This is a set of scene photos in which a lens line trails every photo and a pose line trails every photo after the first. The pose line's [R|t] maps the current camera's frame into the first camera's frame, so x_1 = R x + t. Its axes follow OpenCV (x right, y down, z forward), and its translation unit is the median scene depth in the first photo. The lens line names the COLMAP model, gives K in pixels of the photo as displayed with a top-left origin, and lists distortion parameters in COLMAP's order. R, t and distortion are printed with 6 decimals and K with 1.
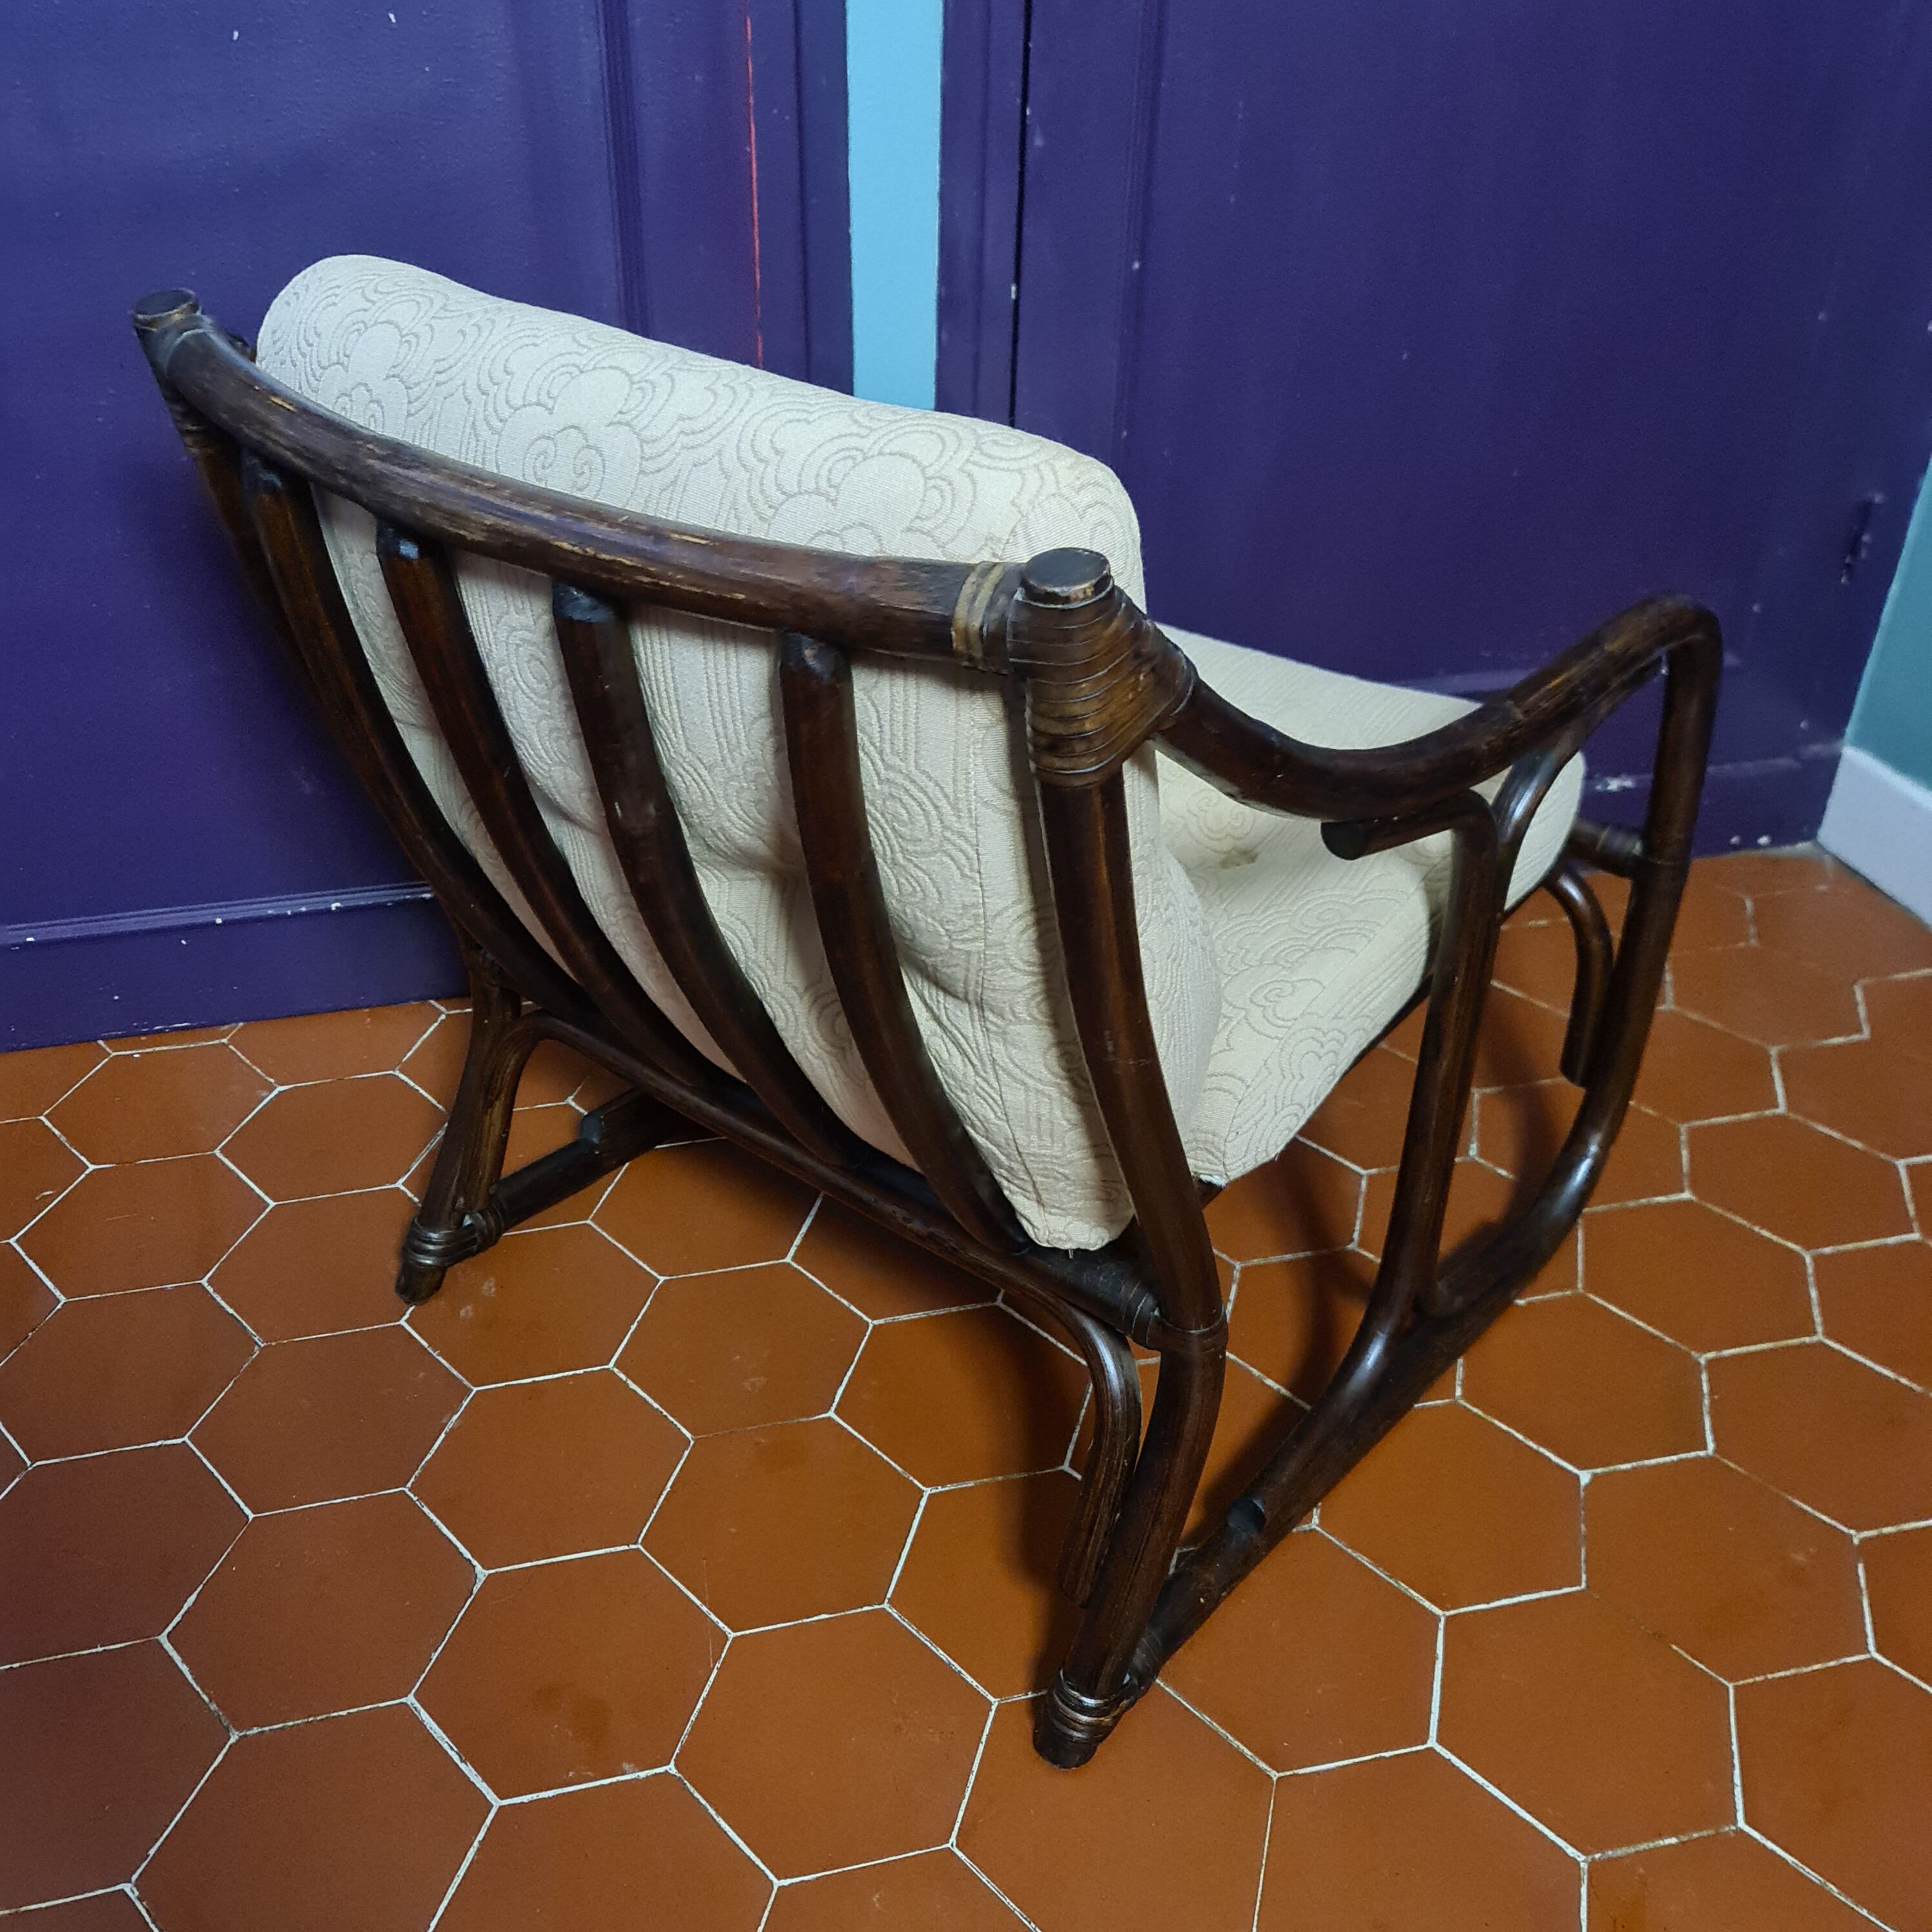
lens RADIAL K [[1864.9, 0, 901.3], [0, 1864.9, 968.9], [0, 0, 1]] dist [0.046777, 0.025095]
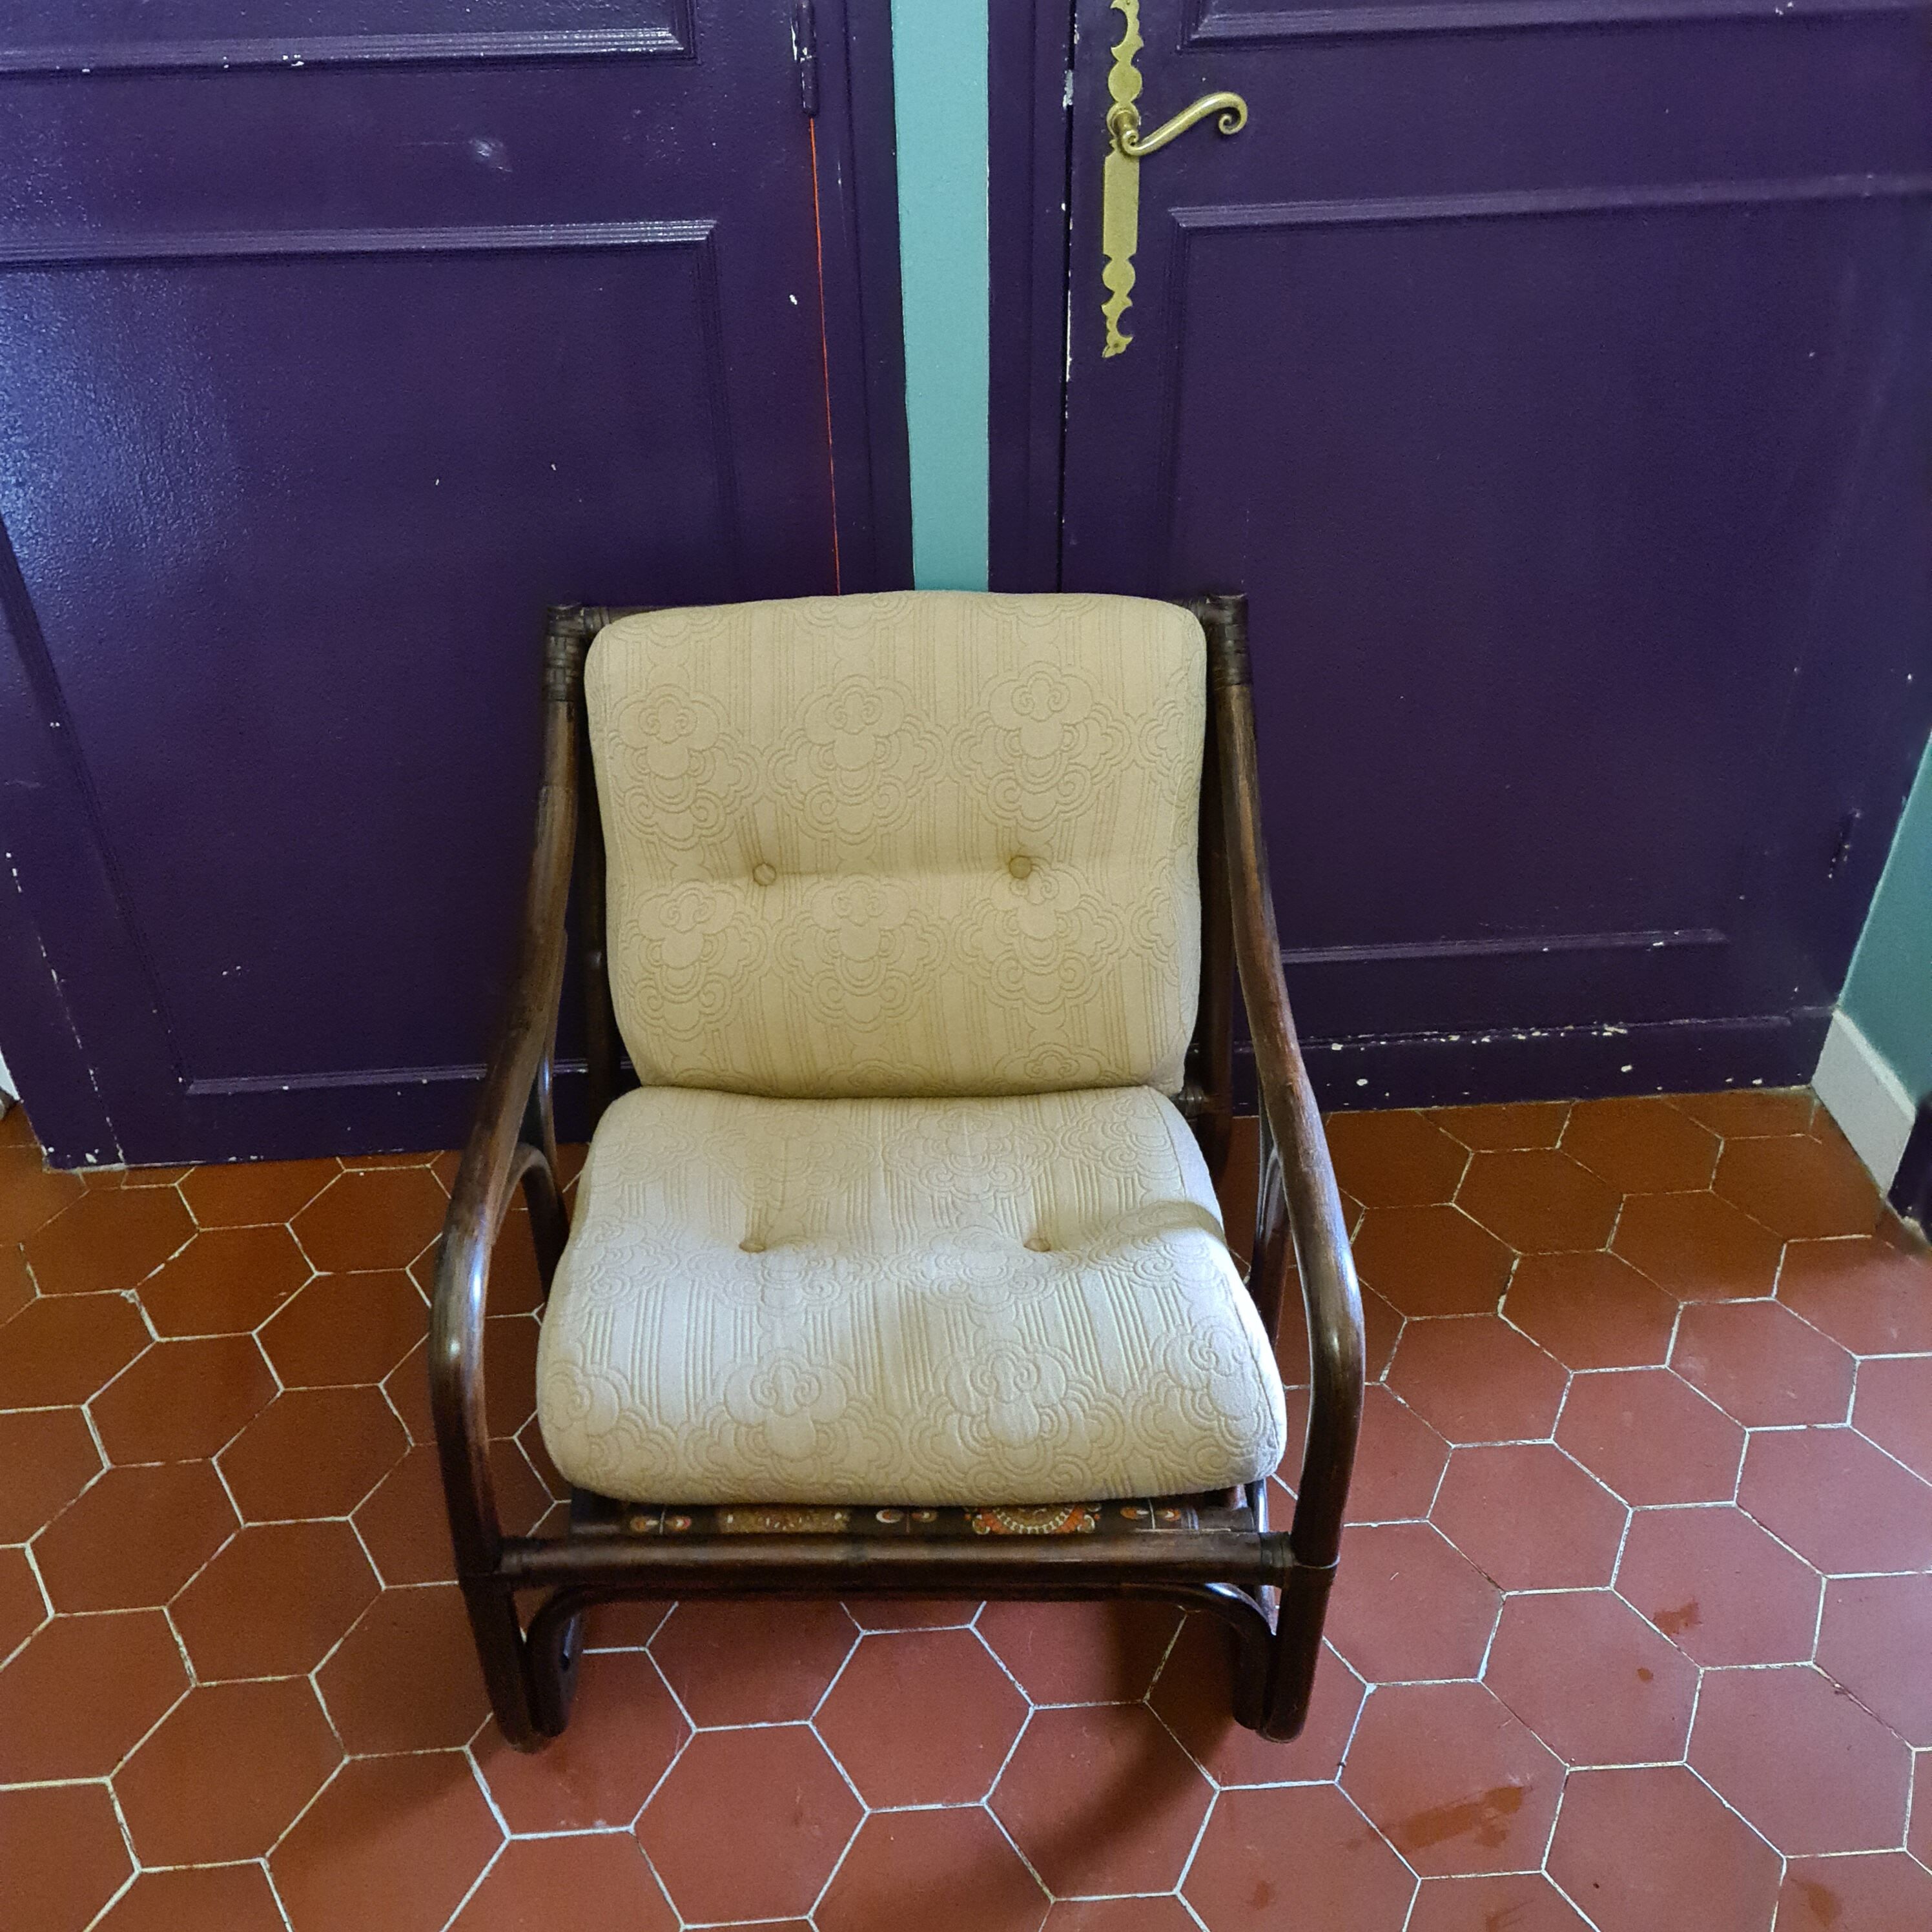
lens RADIAL K [[1838.5, 0, 940.0], [0, 1838.5, 1005.9], [0, 0, 1]] dist [0.070578, 0.001022]
pose [[0.985165, 0.083297, -0.150039, 0.265954], [-0.070374, 0.993500, 0.089477, -0.332248], [0.156516, -0.077591, 0.984623, -0.298356]]
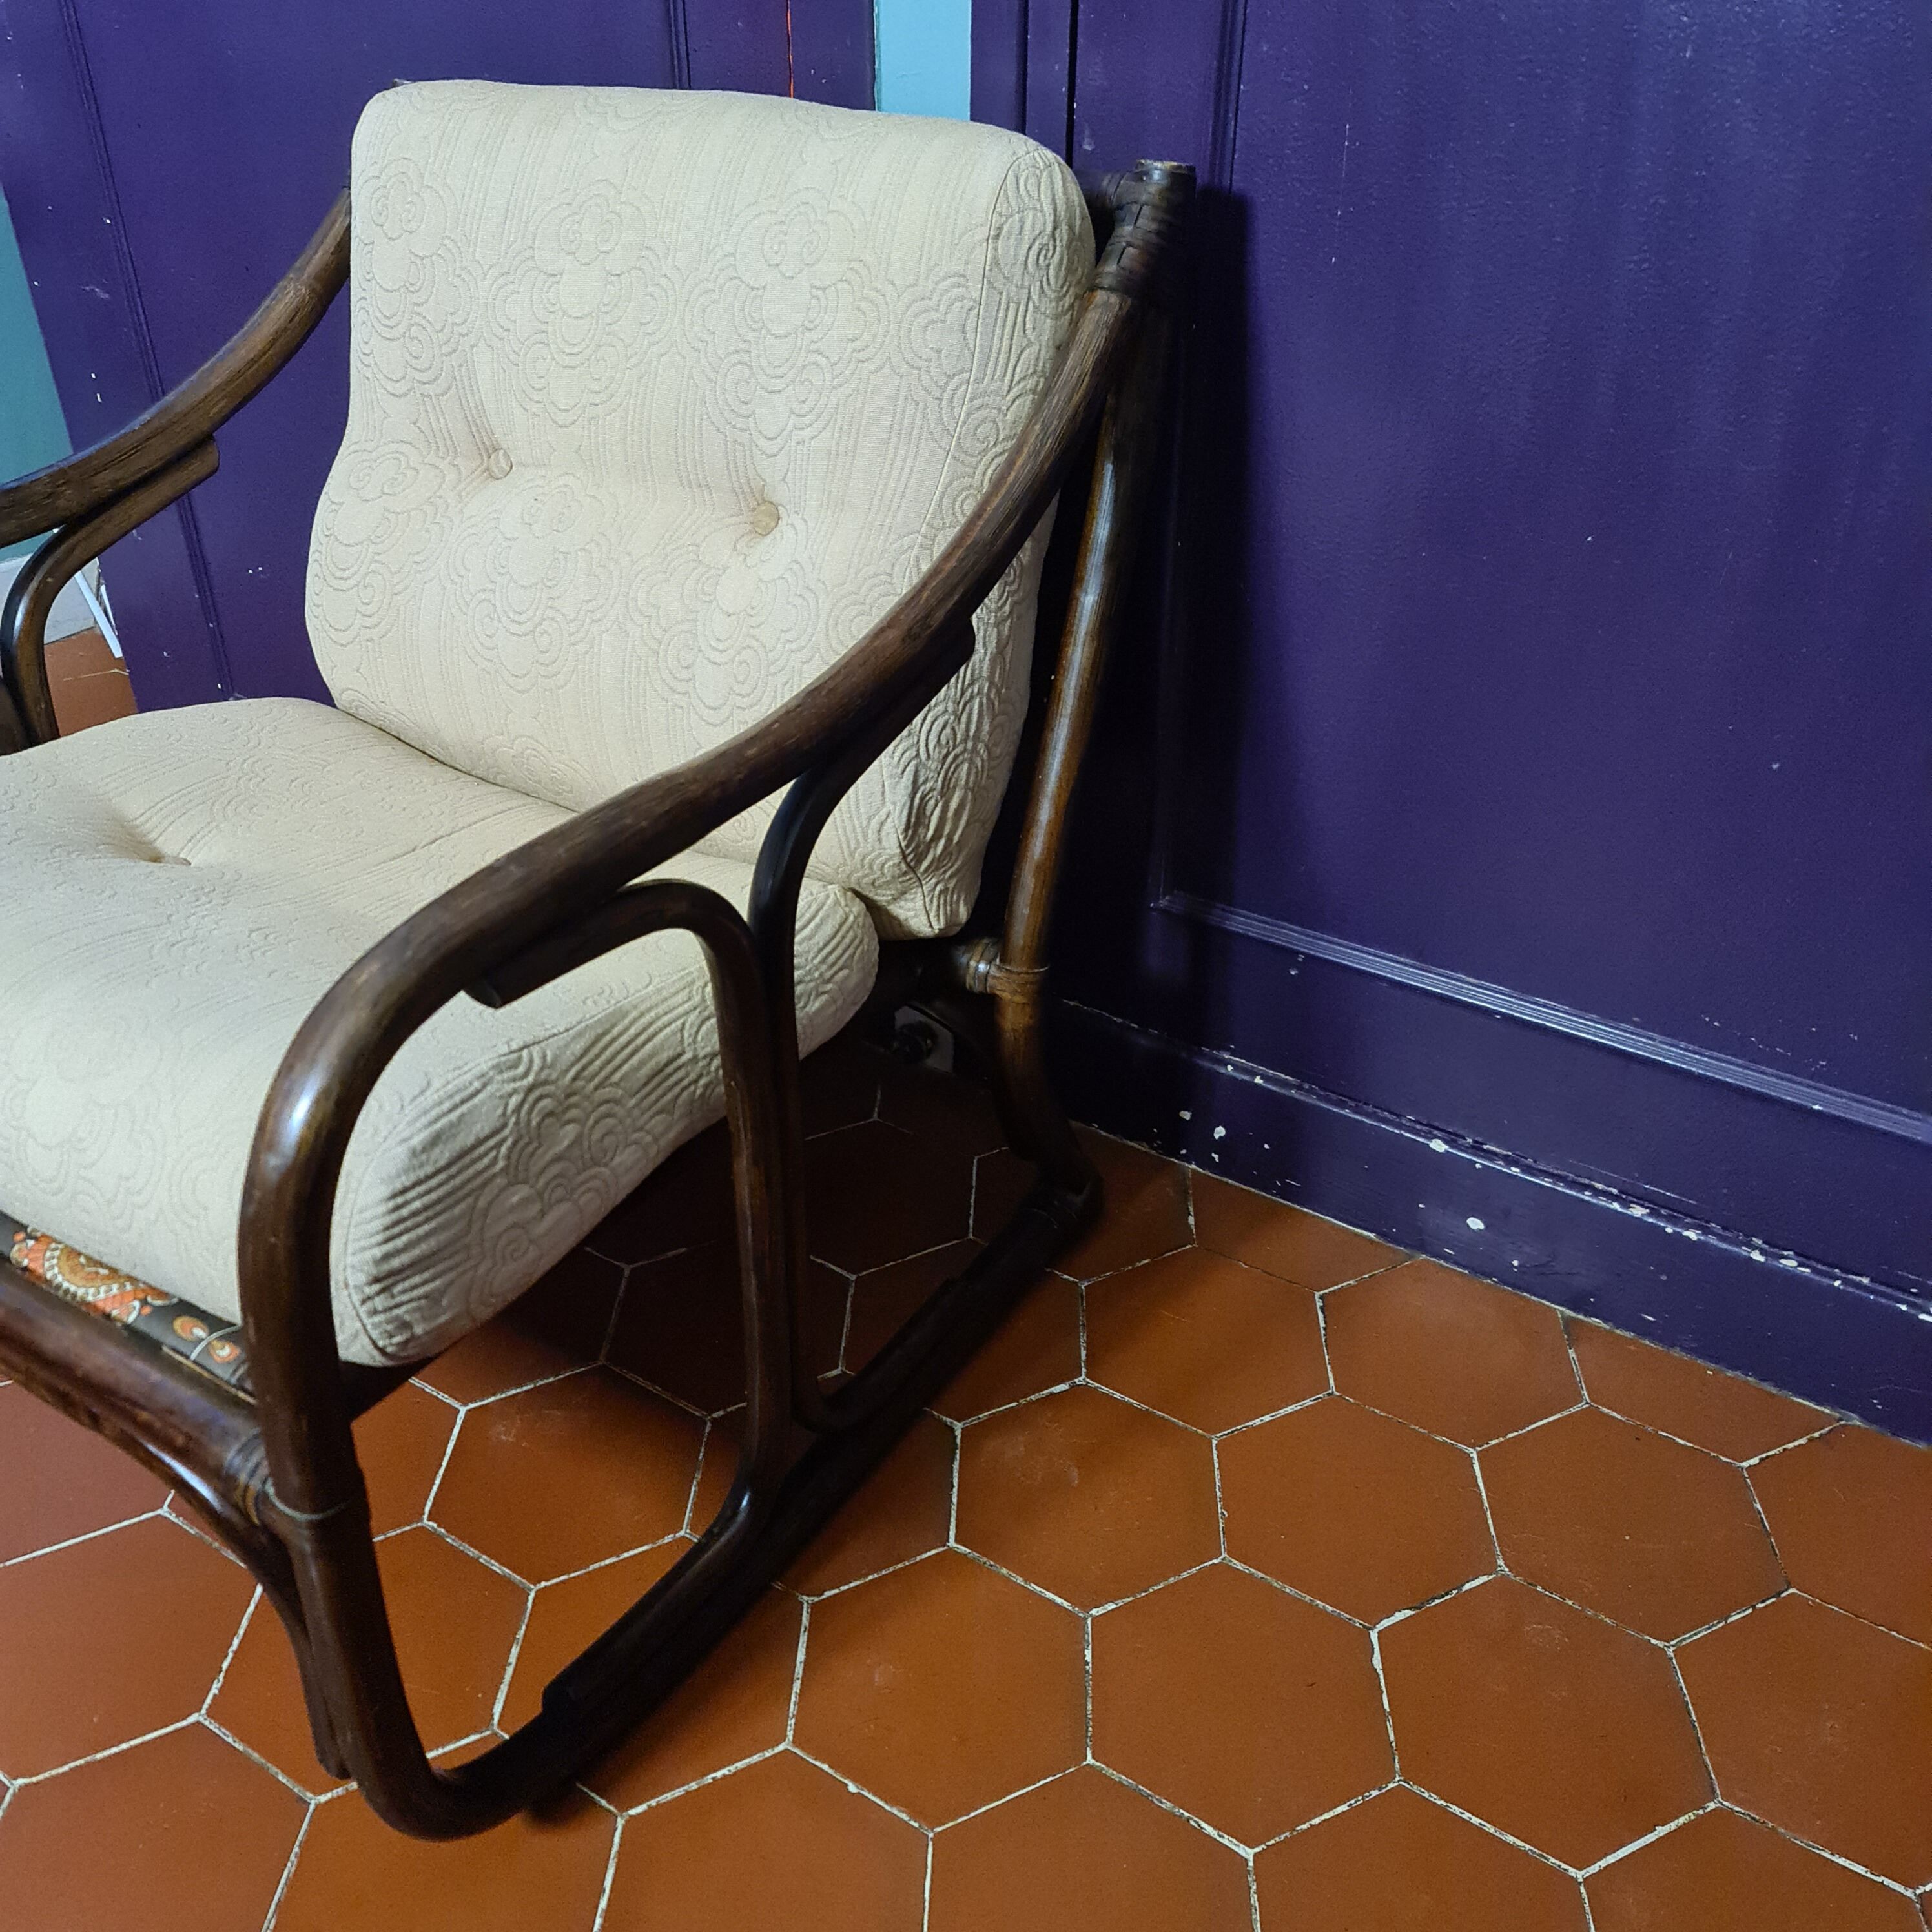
lens RADIAL K [[1864.9, 0, 901.3], [0, 1864.9, 968.9], [0, 0, 1]] dist [0.046777, 0.025095]
pose [[0.678880, 0.386572, -0.624248, 0.888599], [-0.377546, 0.912964, 0.154775, -0.304984], [0.629747, 0.130609, 0.765741, 0.542858]]
